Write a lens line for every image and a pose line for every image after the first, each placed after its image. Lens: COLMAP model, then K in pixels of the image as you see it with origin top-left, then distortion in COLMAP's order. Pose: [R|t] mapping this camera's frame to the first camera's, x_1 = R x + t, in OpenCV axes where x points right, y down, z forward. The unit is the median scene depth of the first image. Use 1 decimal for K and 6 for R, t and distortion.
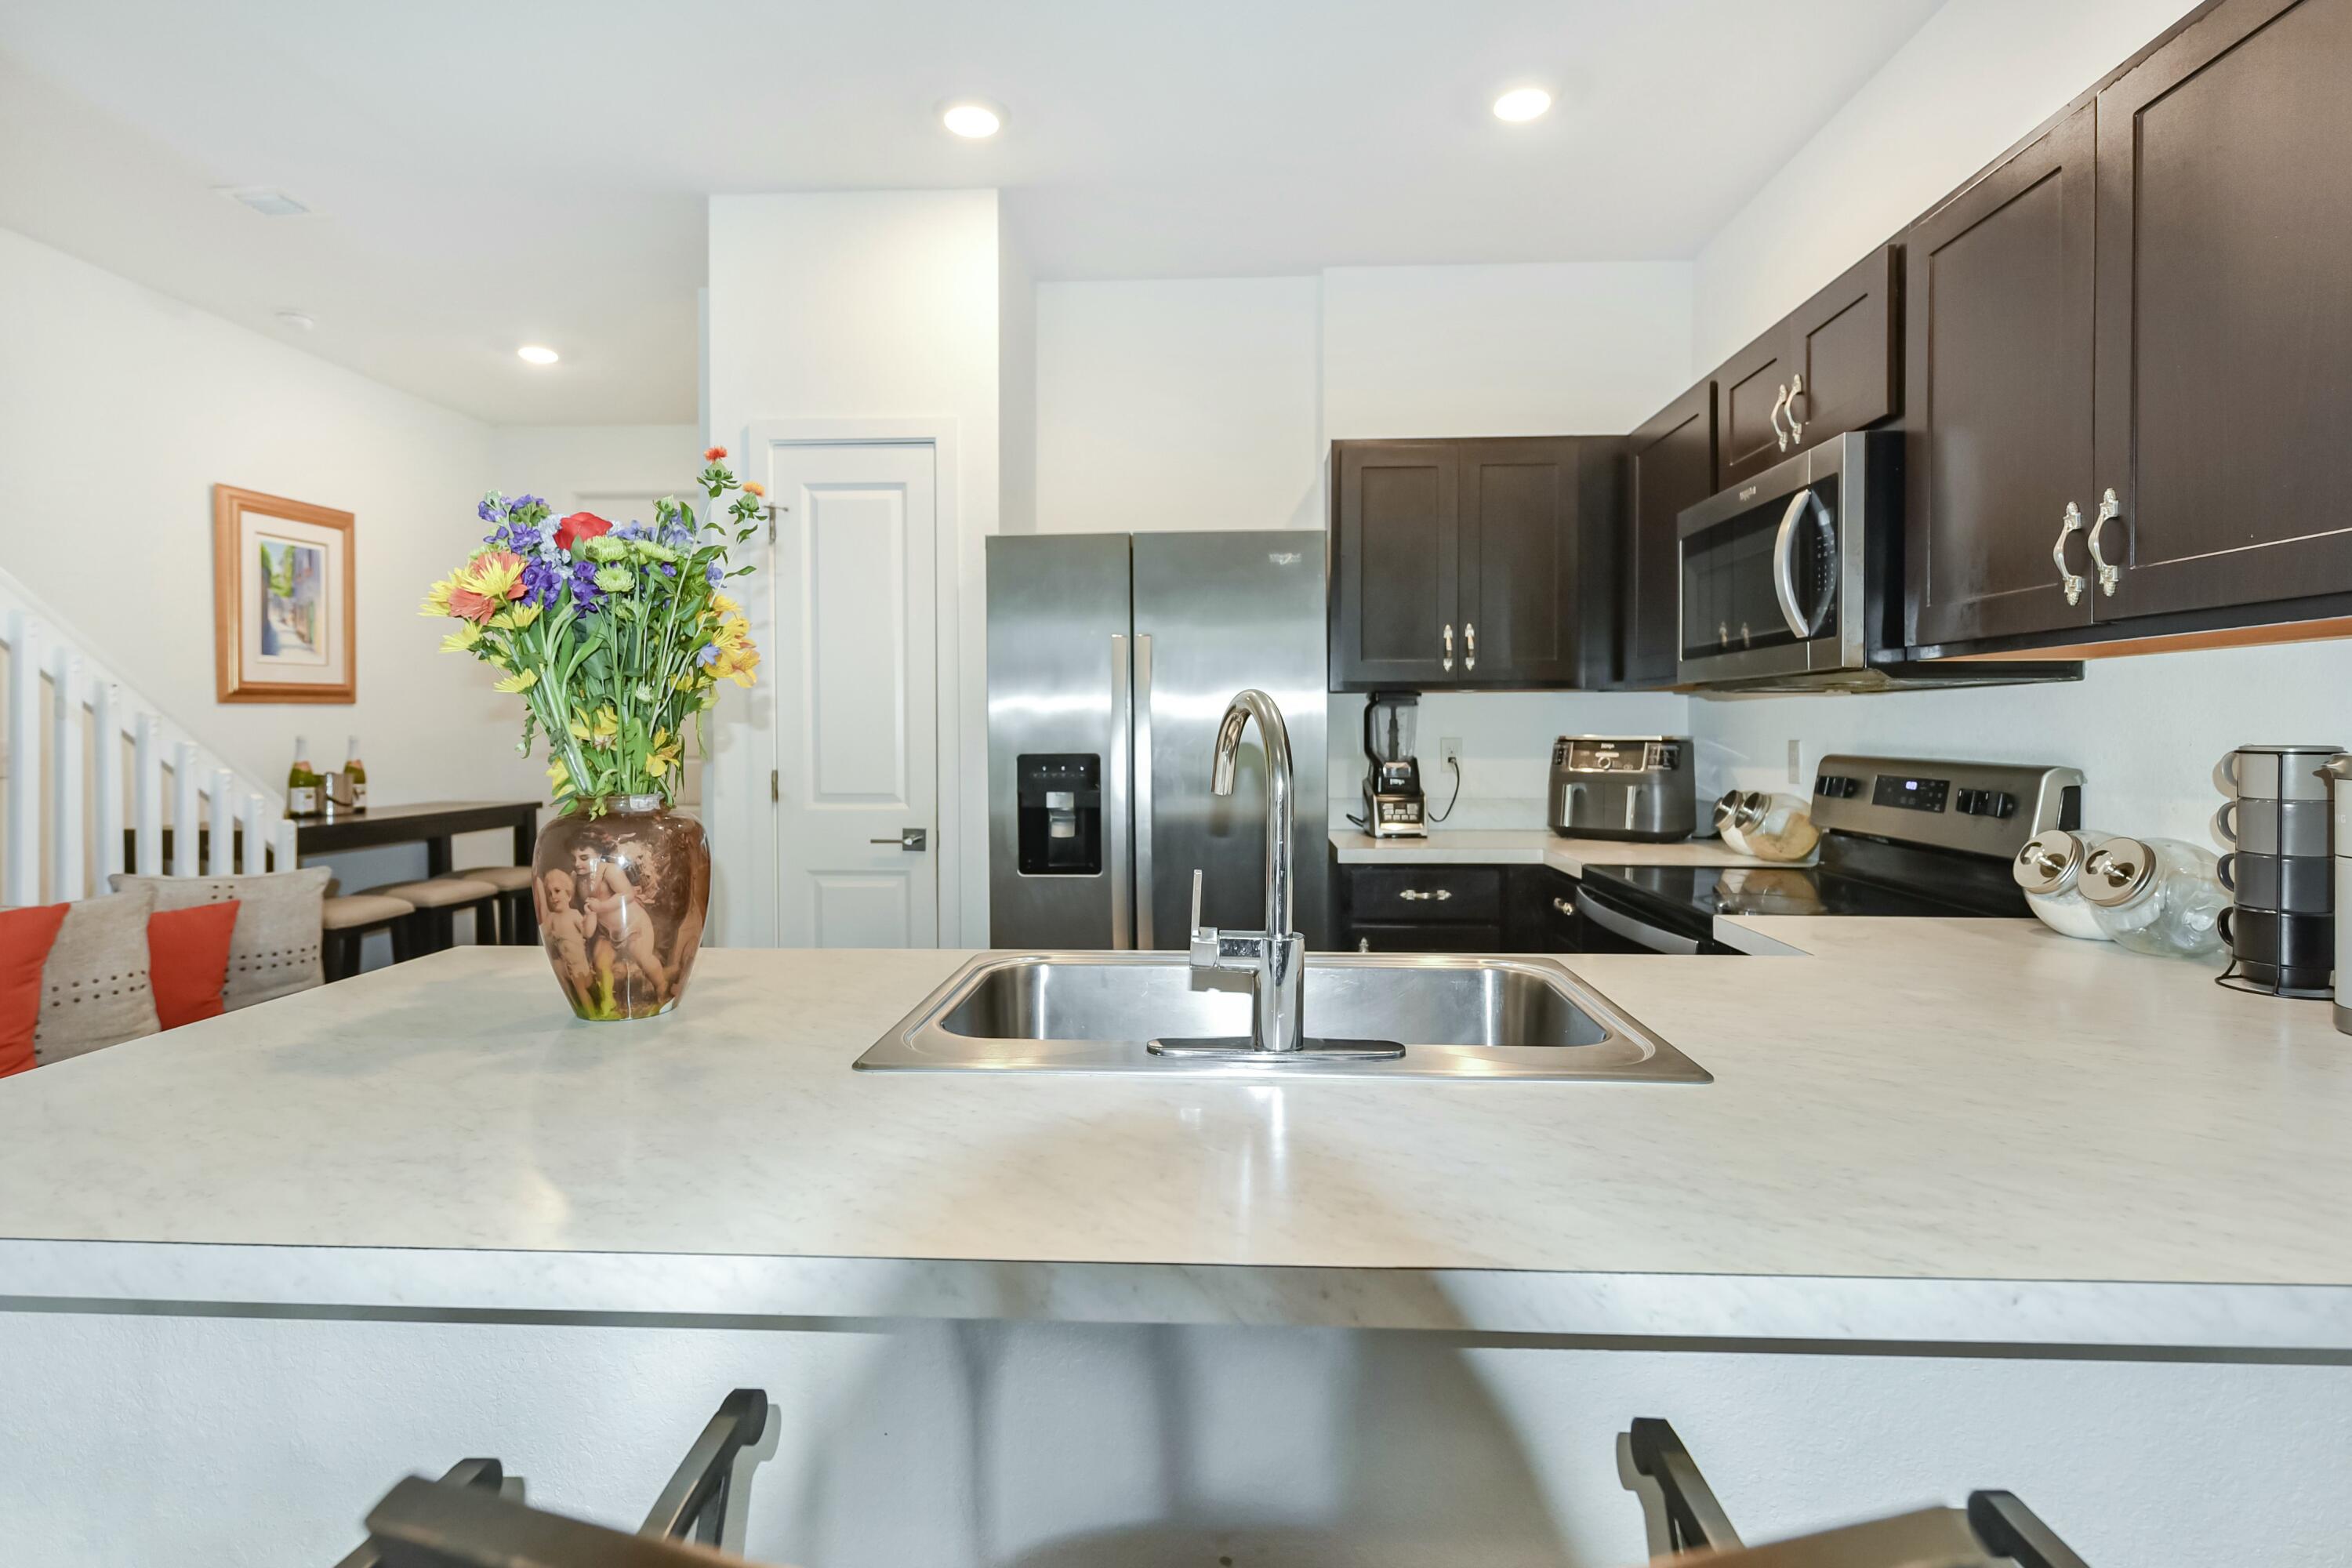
lens RADIAL K [[1127.4, 0, 1176.7], [0, 1127.4, 739.7], [0, 0, 1]] dist [-0.000131, -0.001232]
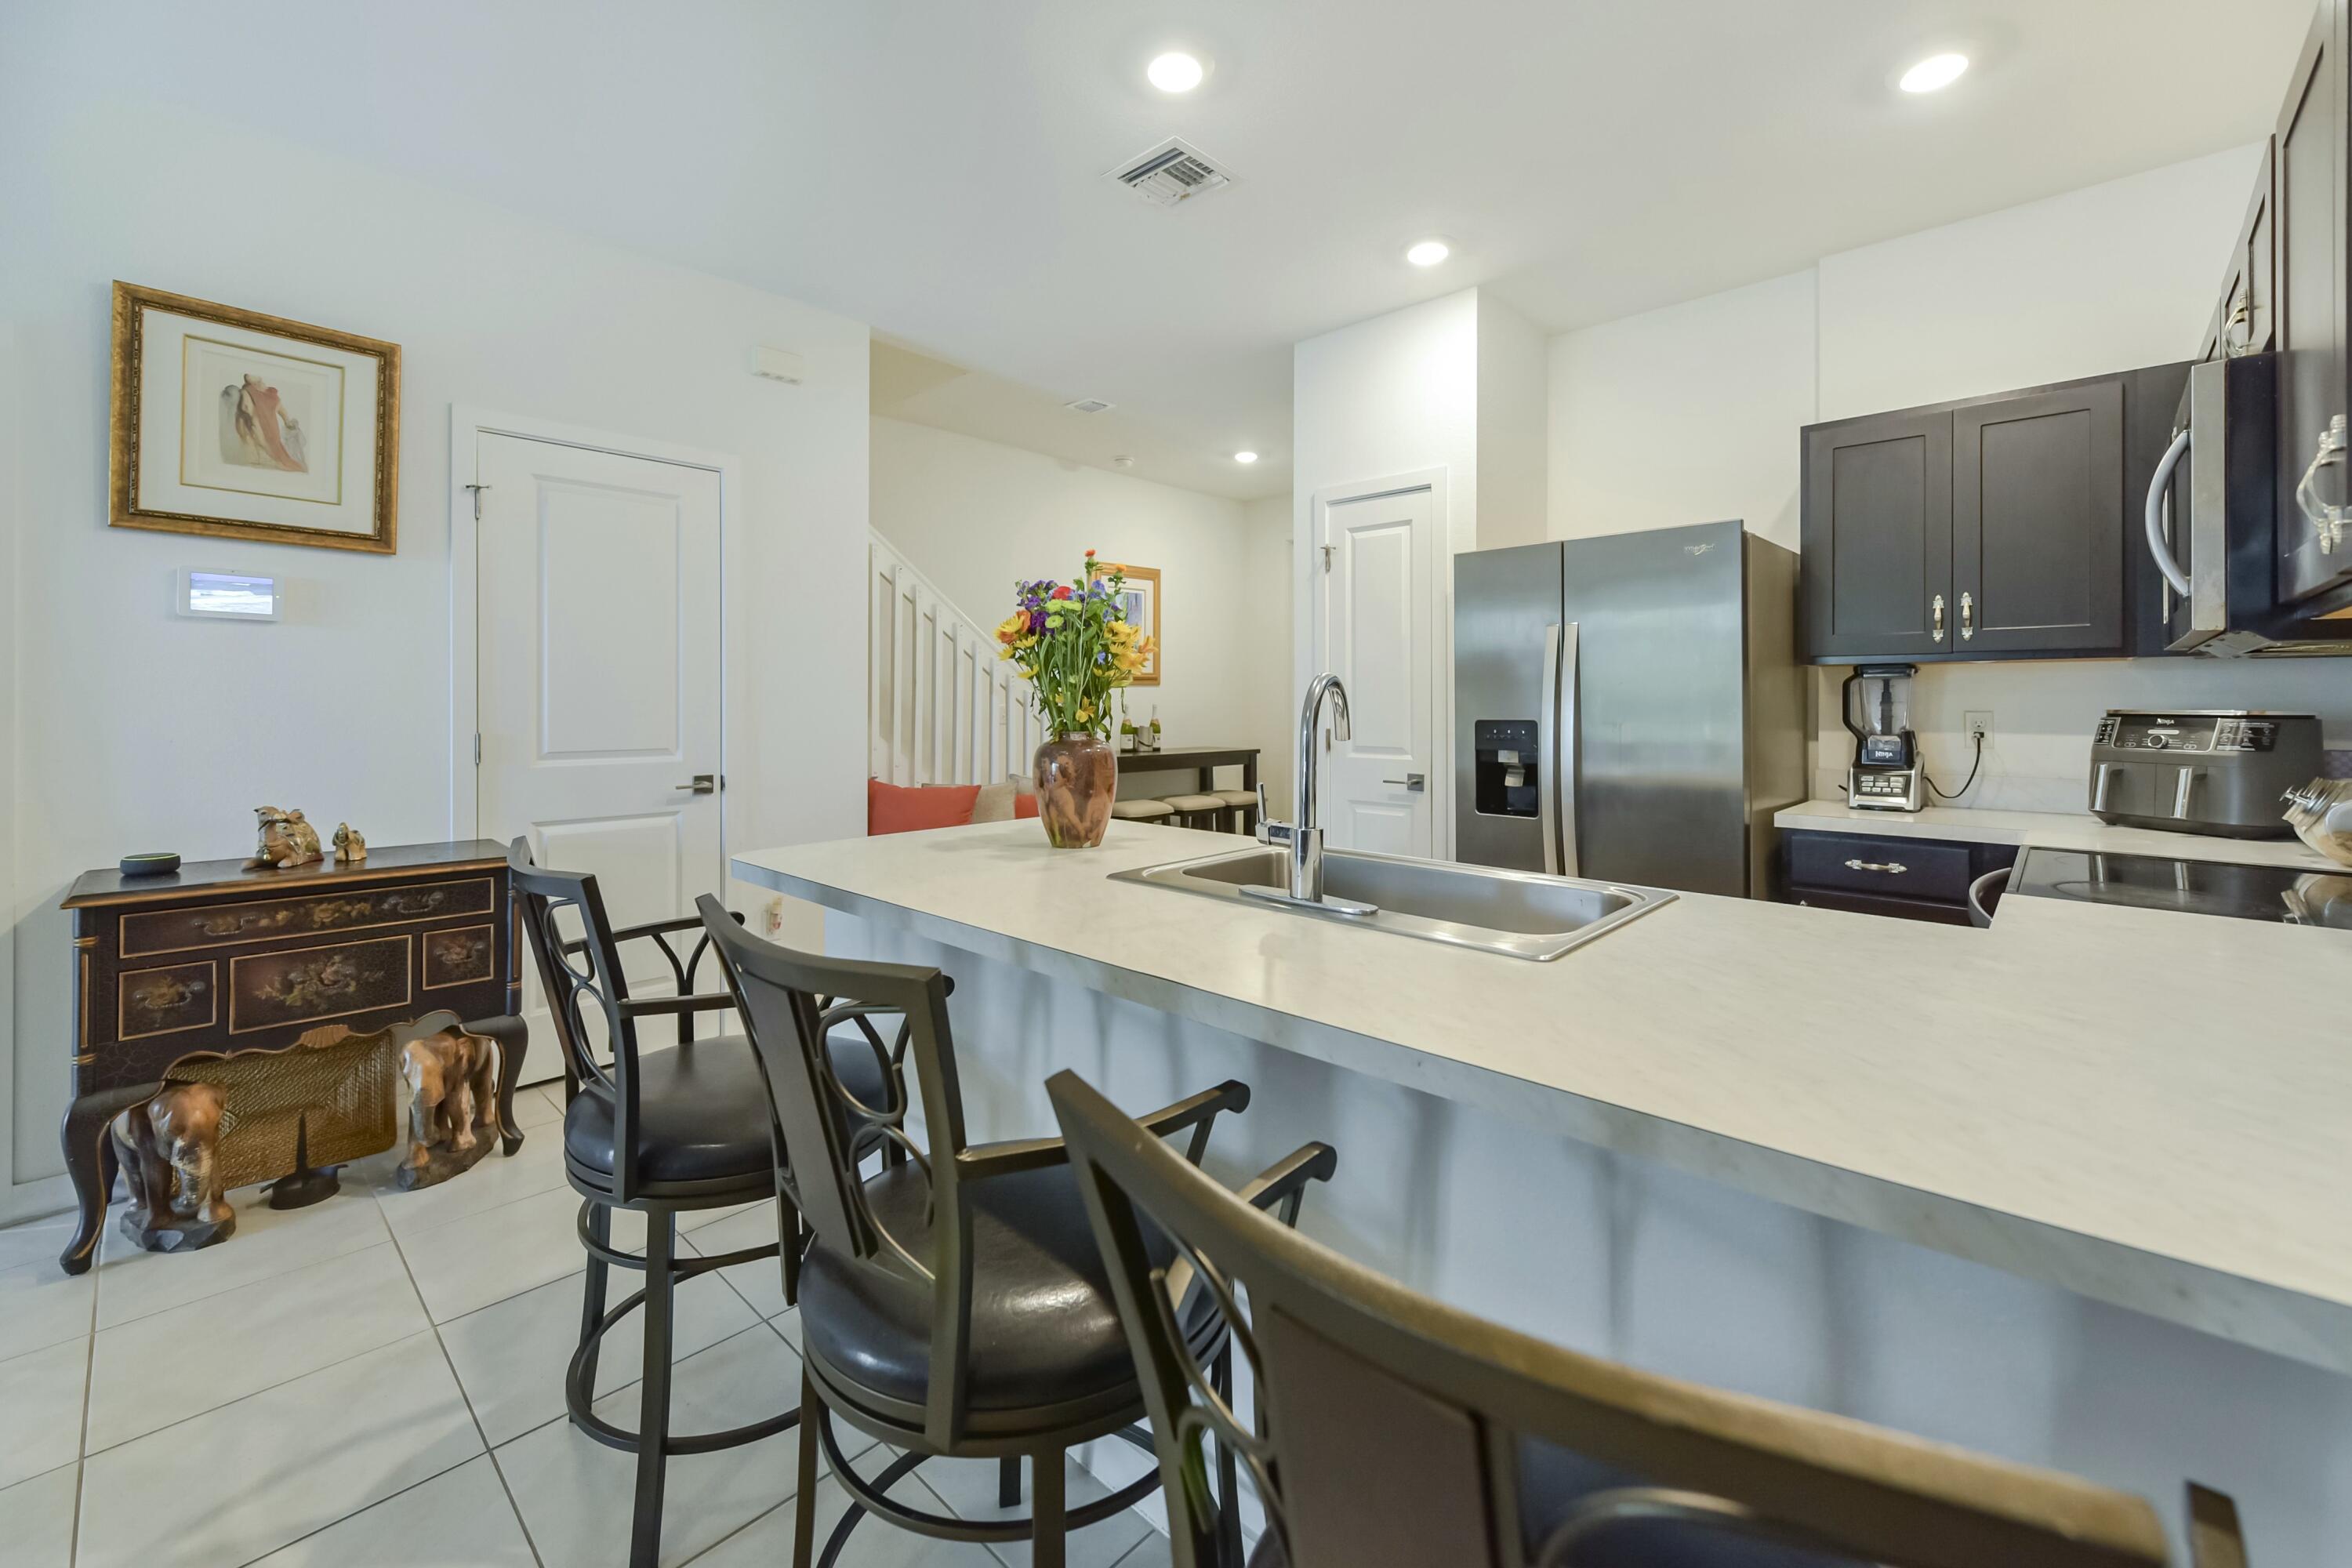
lens RADIAL K [[945.2, 0, 1184.2], [0, 945.2, 691.1], [0, 0, 1]] dist [-0.001023, -0.000187]
pose [[0.762843, -0.004144, -0.646571, 0.279636], [-0.009847, 0.999789, -0.018026, 0.002649], [0.646509, 0.020118, 0.762641, -0.043127]]
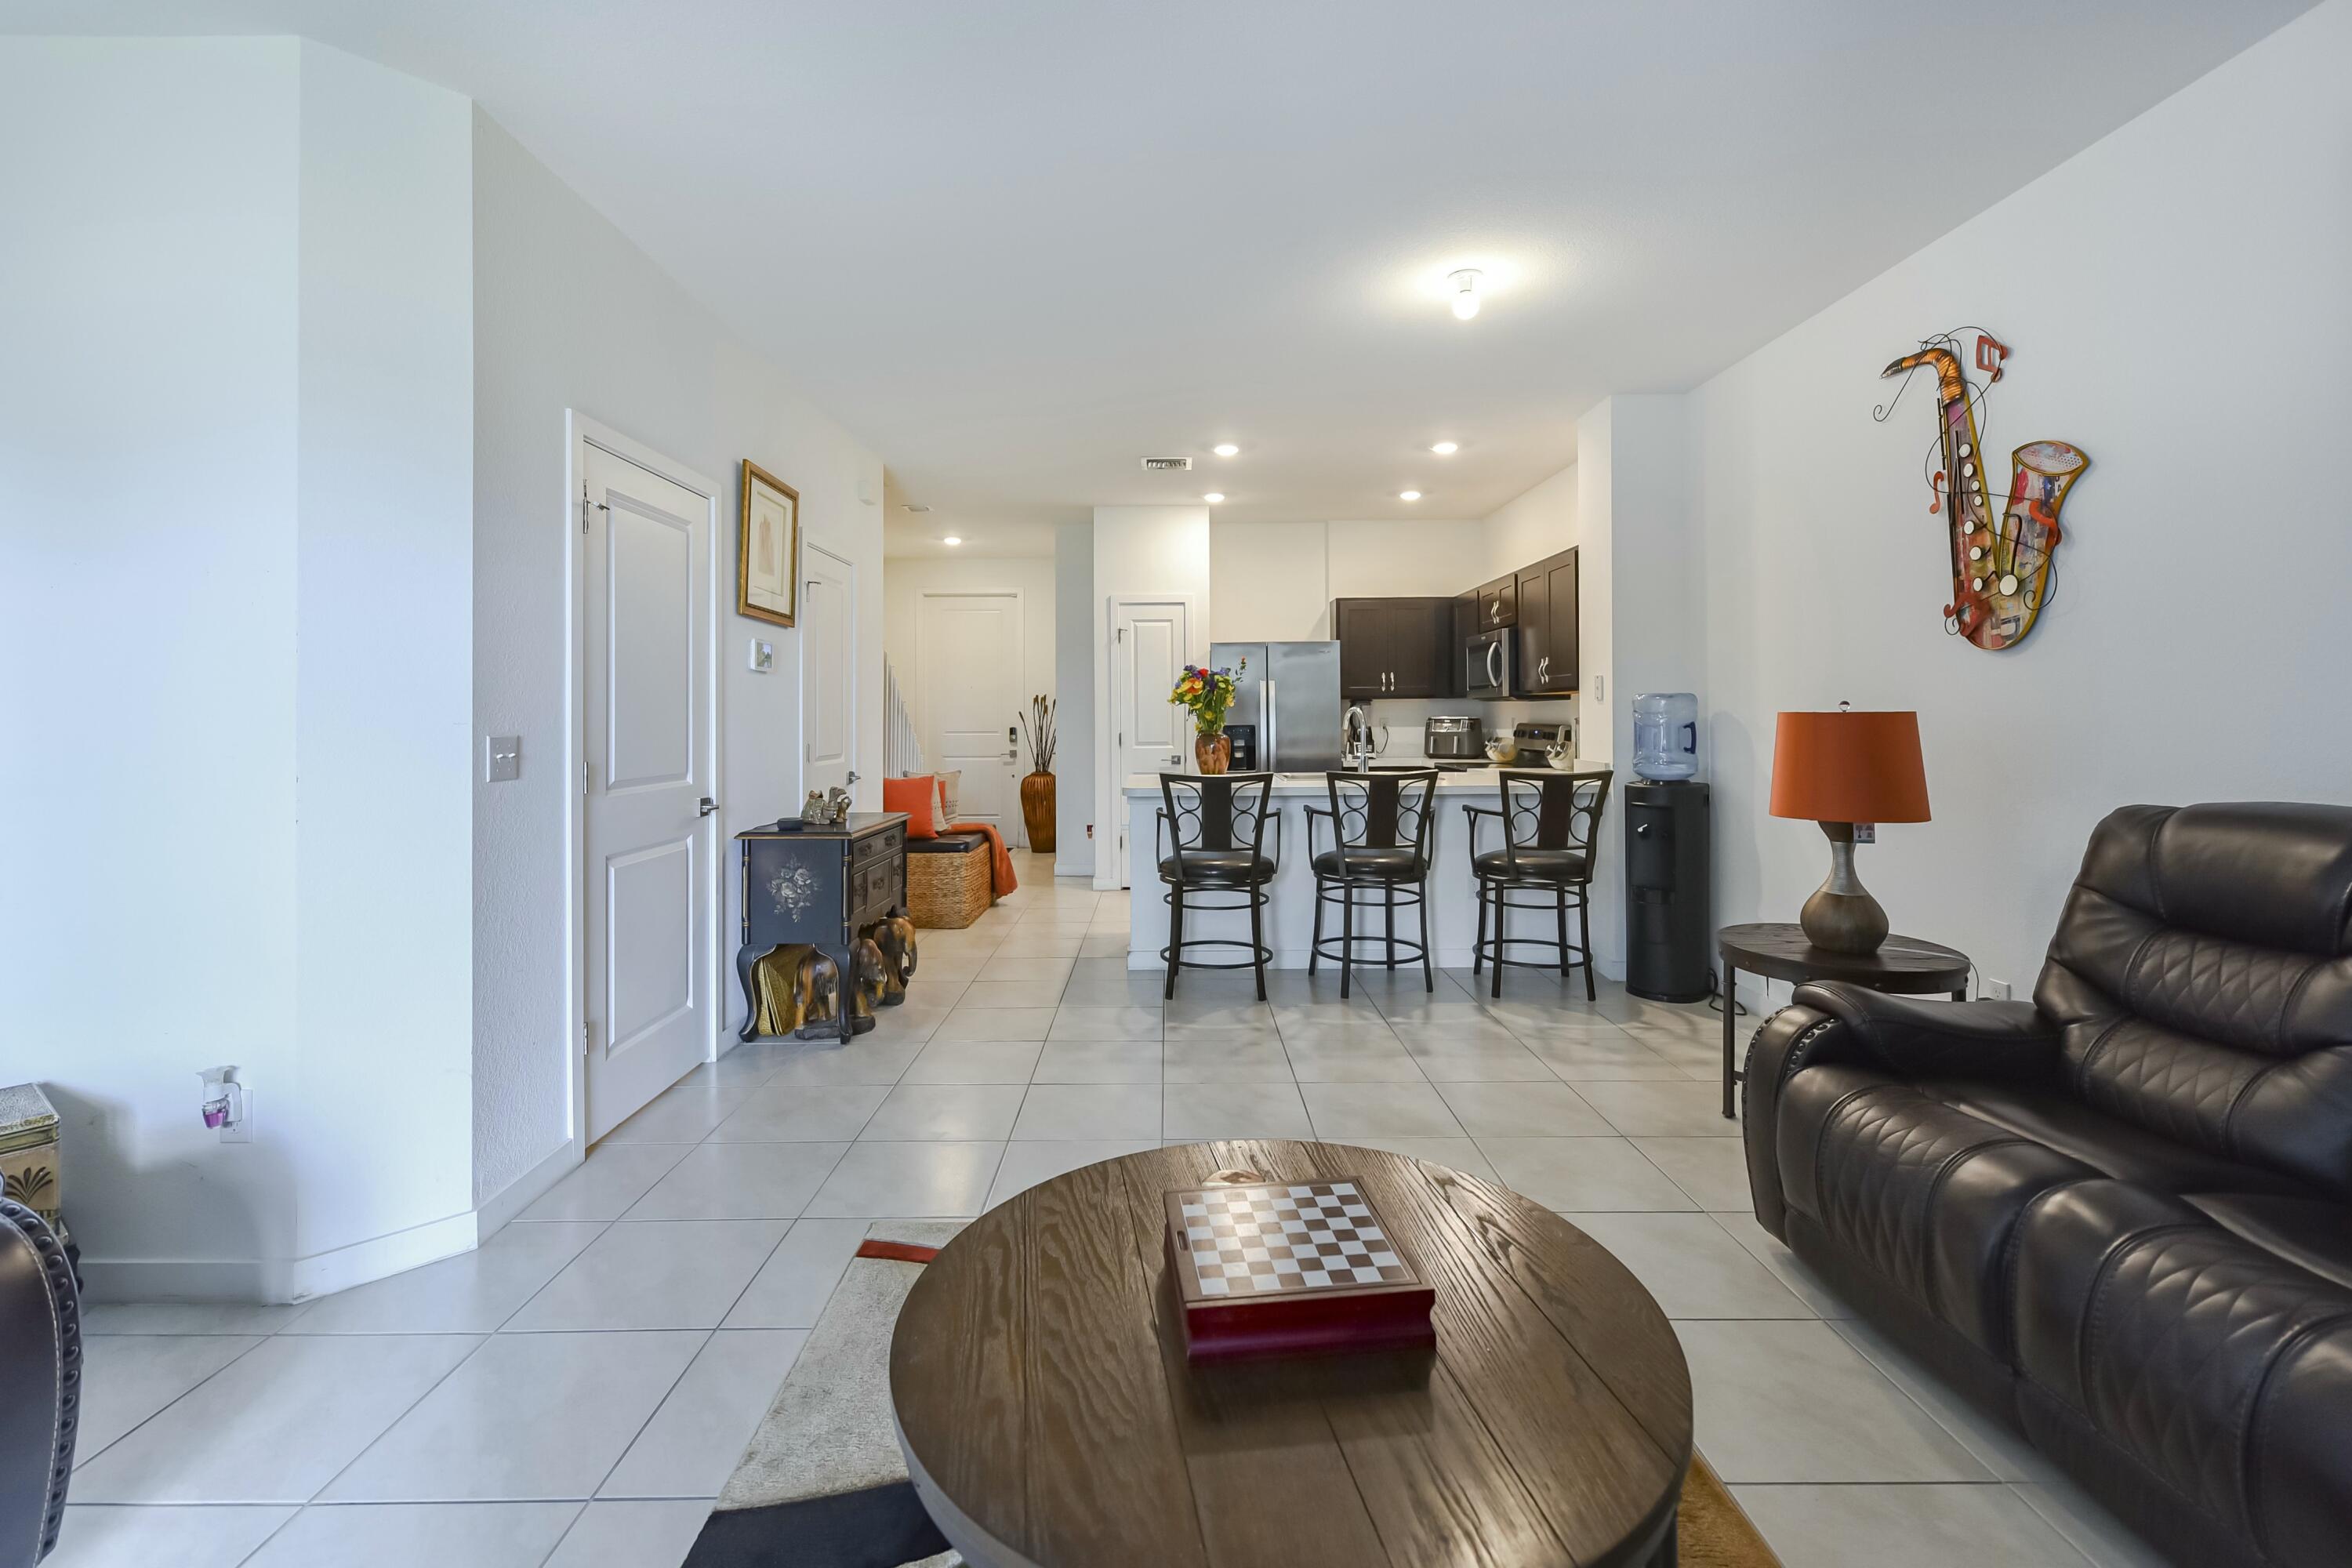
lens RADIAL K [[993.1, 0, 1167.9], [0, 993.1, 698.5], [0, 0, 1]] dist [0.000162, -0.000091]
pose [[0.998893, -0.005760, 0.046695, -0.347264], [0.006911, 0.999675, -0.024538, 0.005350], [-0.046538, 0.024834, 0.998608, -1.199597]]
